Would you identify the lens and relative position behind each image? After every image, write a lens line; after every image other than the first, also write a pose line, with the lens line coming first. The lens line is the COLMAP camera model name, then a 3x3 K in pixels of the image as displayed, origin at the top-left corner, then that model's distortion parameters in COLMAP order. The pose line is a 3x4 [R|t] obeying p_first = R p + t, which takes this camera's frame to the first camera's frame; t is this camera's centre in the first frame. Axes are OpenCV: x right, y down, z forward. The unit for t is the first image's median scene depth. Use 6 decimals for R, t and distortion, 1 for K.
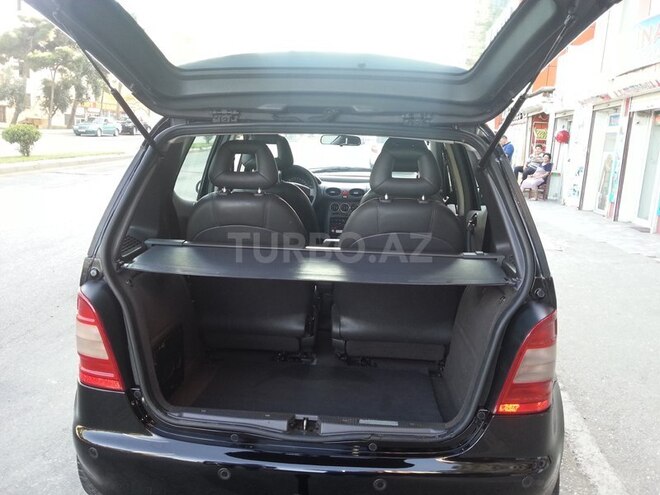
lens RADIAL K [[546.4, 0, 330.0], [0, 546.4, 247.5], [0, 0, 1]] dist [-0.018719, -0.012839]
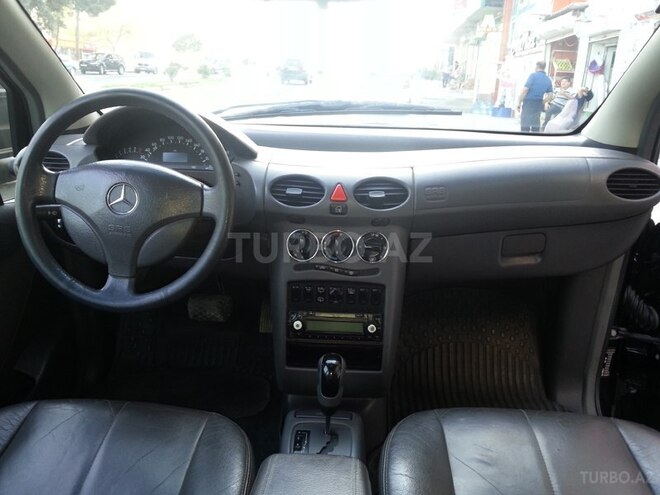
lens RADIAL K [[546.4, 0, 330.0], [0, 546.4, 247.5], [0, 0, 1]] dist [-0.018719, -0.012839]
pose [[0.999317, -0.017227, 0.032687, 0.003810], [0.013749, 0.994504, 0.103794, -0.028902], [-0.034295, -0.103273, 0.994062, 0.204717]]
